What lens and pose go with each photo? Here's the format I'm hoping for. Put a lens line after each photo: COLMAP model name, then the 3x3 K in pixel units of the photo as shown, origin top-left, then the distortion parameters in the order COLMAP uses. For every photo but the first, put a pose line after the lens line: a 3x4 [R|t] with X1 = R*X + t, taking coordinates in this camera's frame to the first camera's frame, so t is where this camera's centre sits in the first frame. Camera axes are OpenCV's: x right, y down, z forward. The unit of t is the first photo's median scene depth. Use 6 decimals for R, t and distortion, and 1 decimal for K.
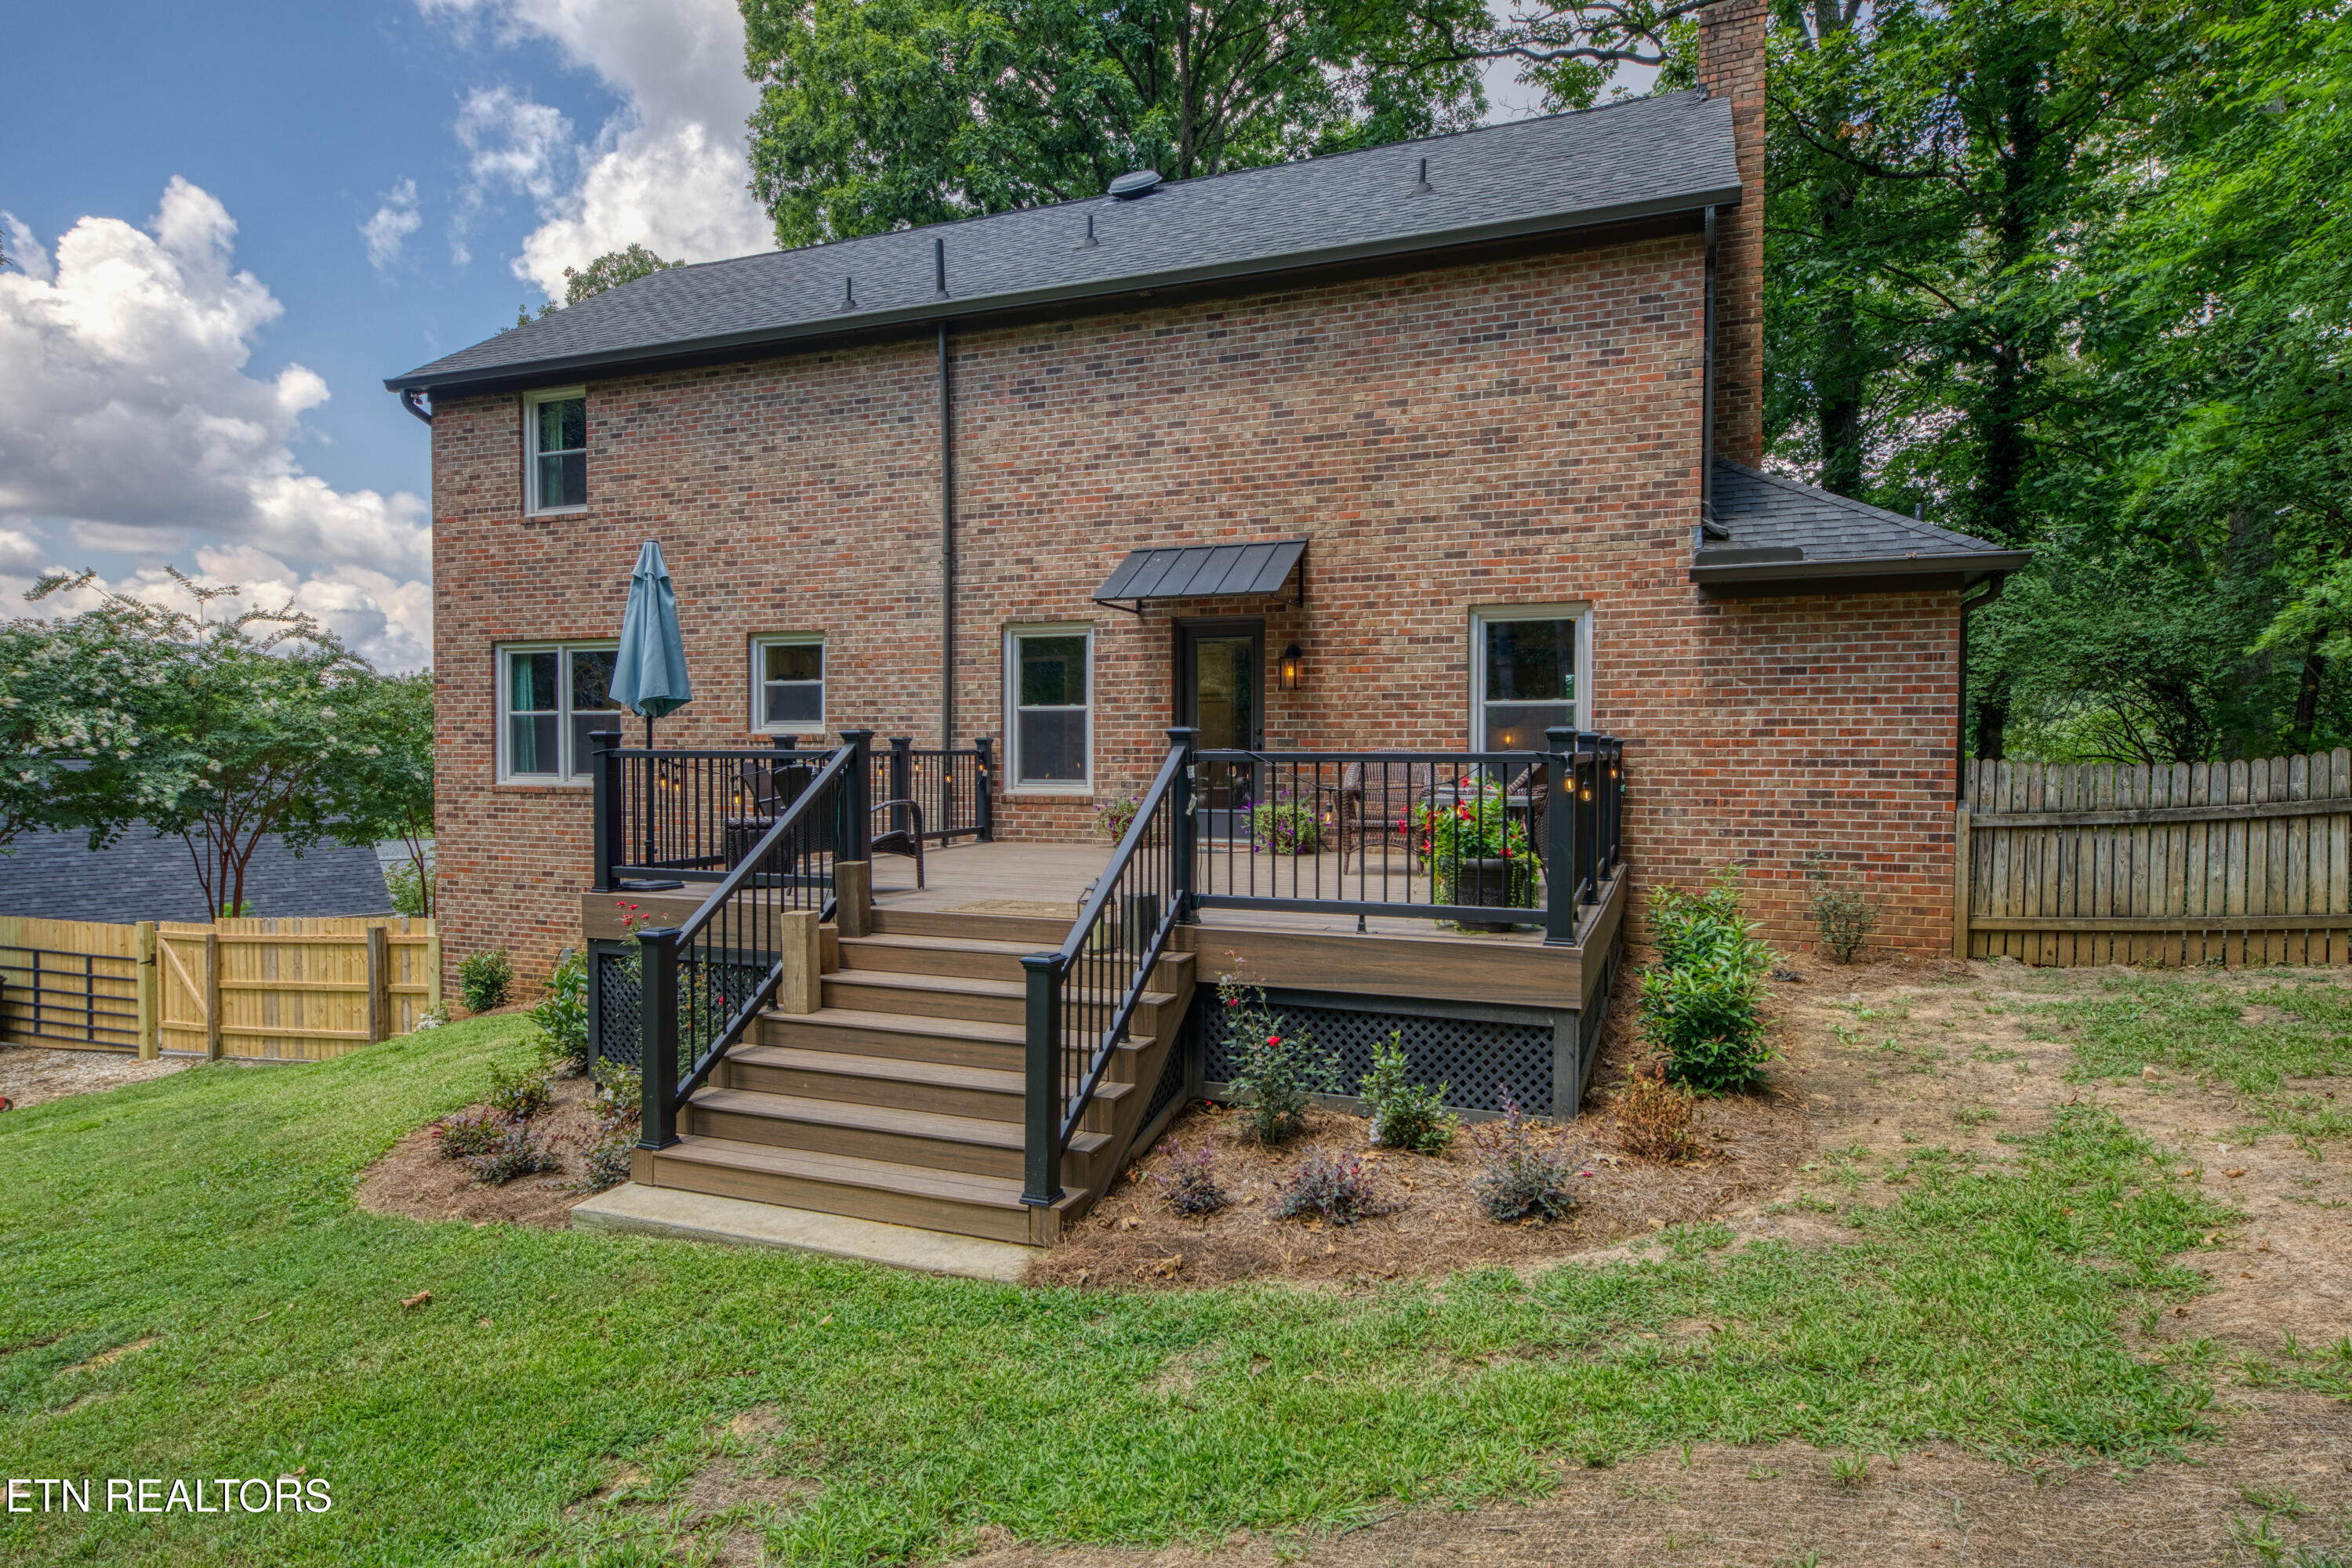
lens RADIAL K [[1242.2, 0, 1220.9], [0, 1242.2, 802.0], [0, 0, 1]] dist [0.026732, 0.000062]
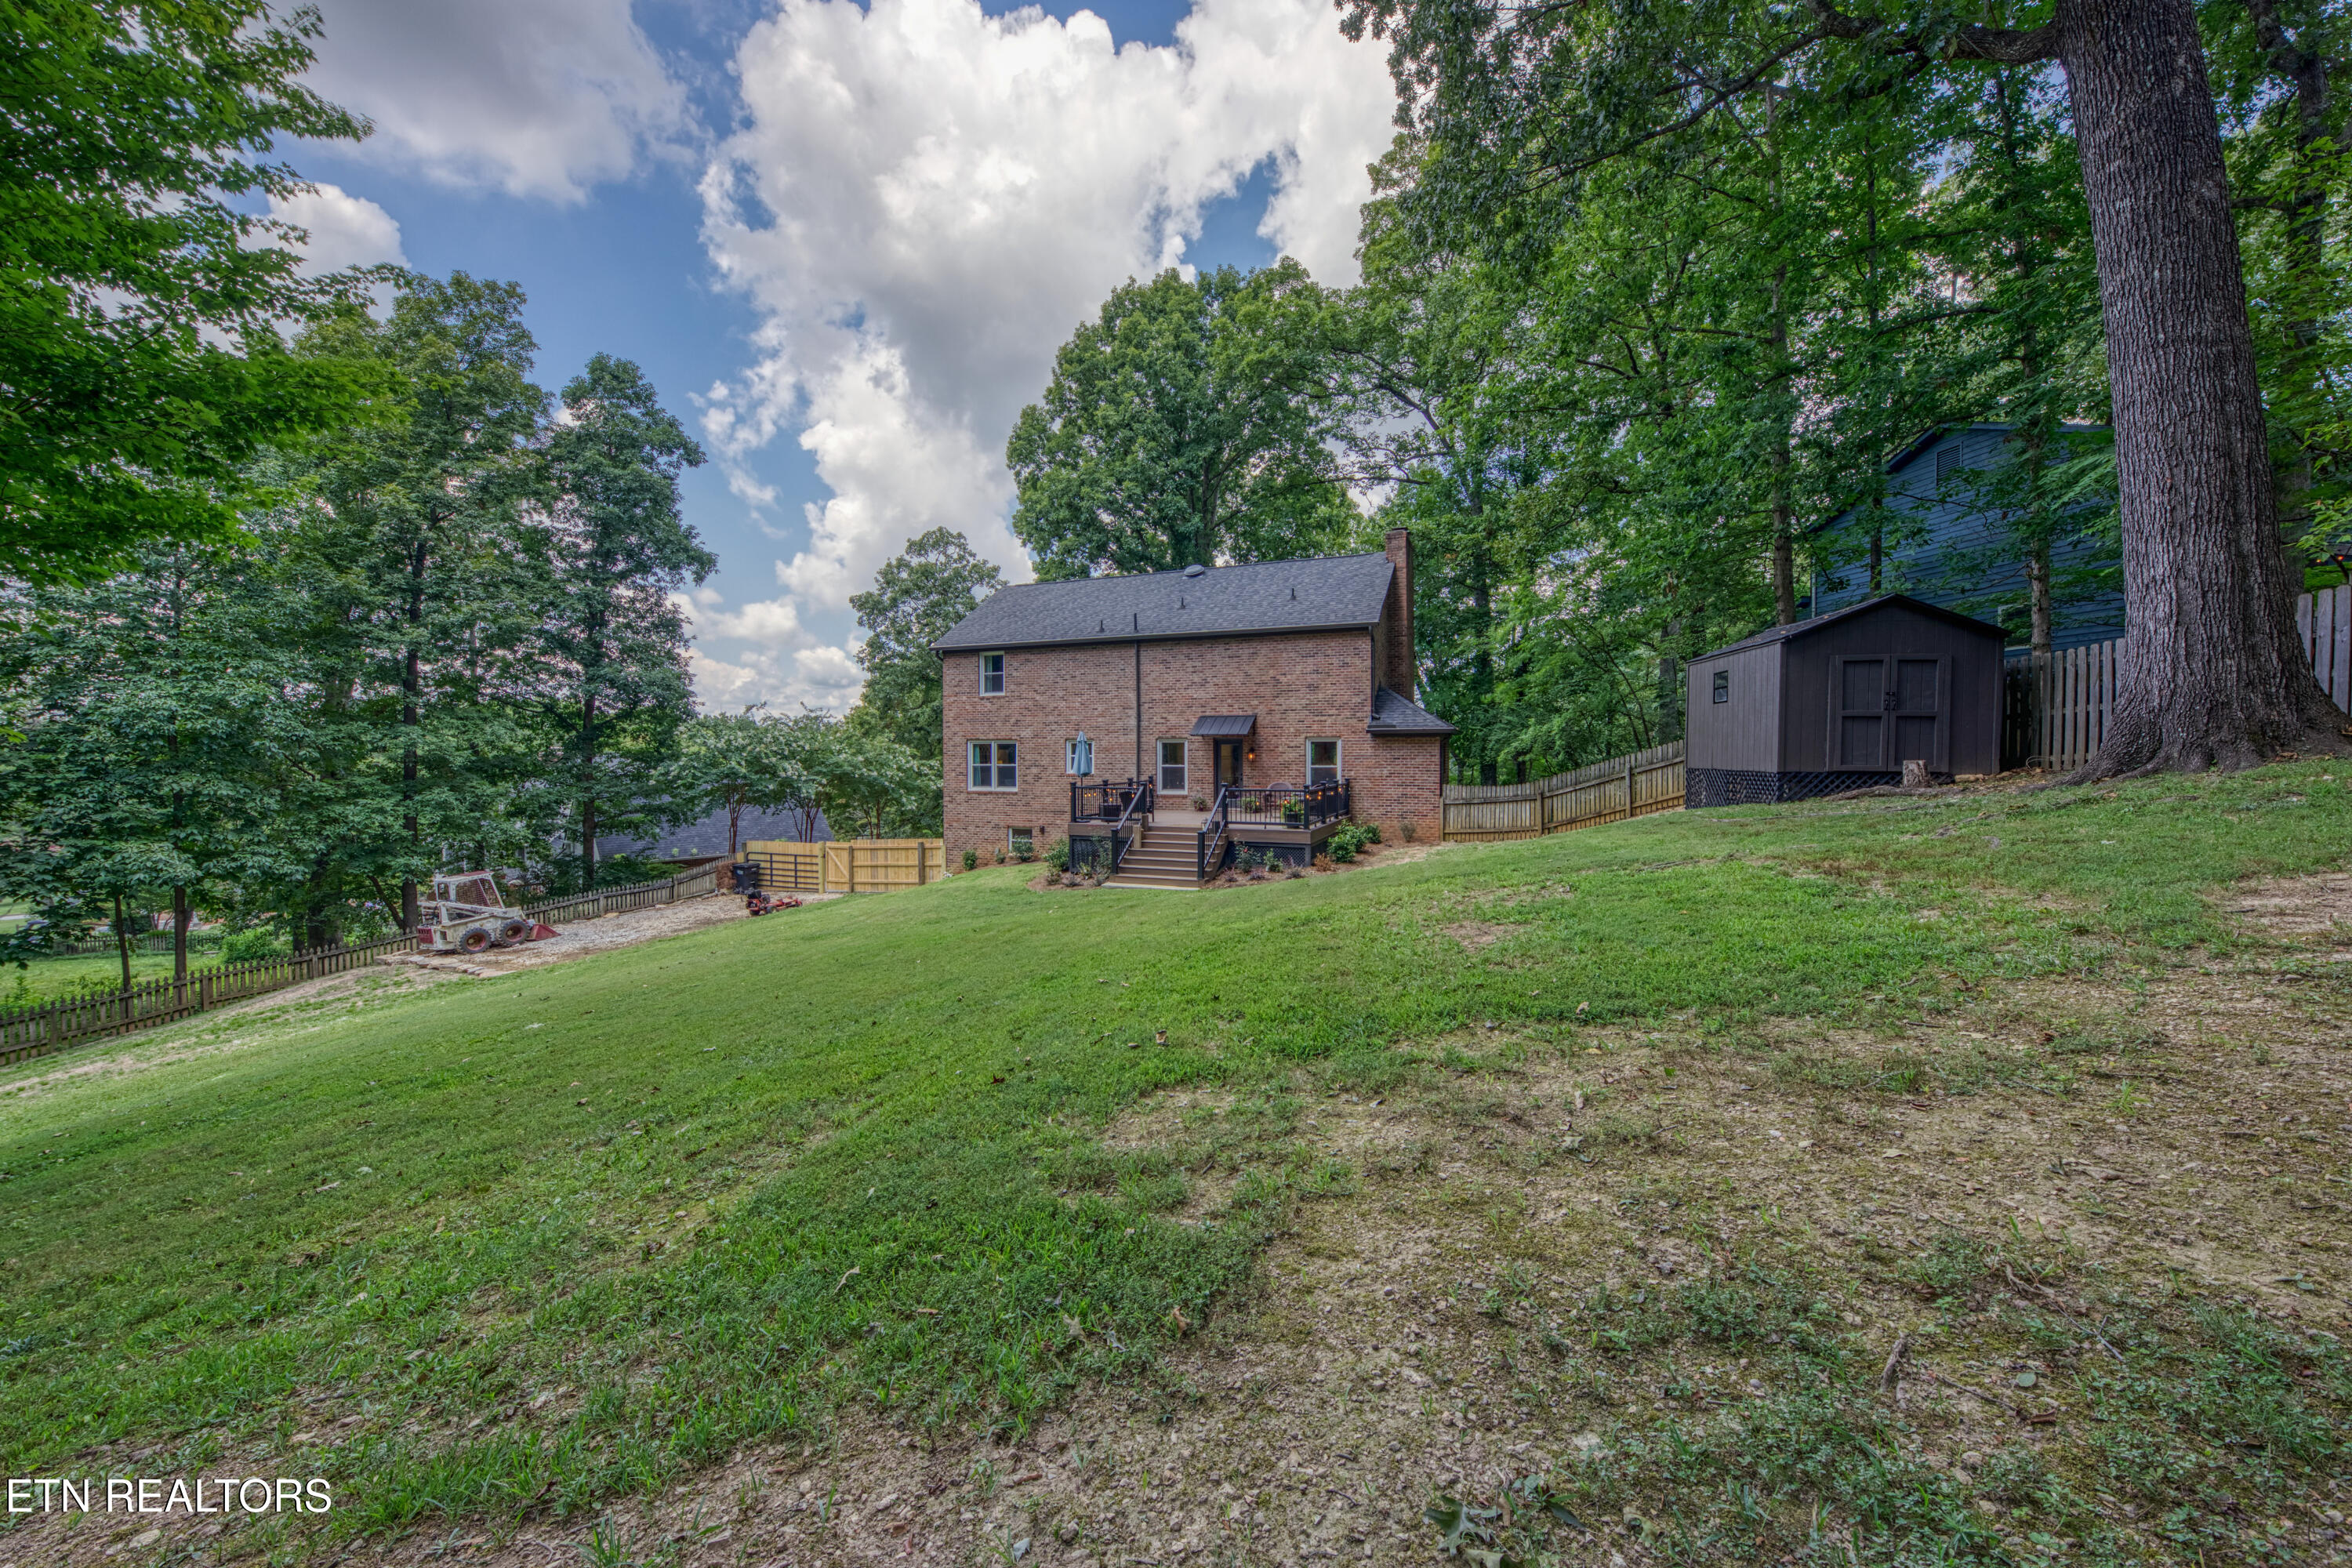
lens RADIAL K [[820.3, 0, 1218.2], [0, 820.3, 776.3], [0, 0, 1]] dist [0.000230, -0.000048]
pose [[0.999936, -0.006416, 0.009371, -0.049608], [0.006481, 0.999955, -0.006923, -0.039338], [-0.009326, 0.006983, 0.999932, -1.135588]]
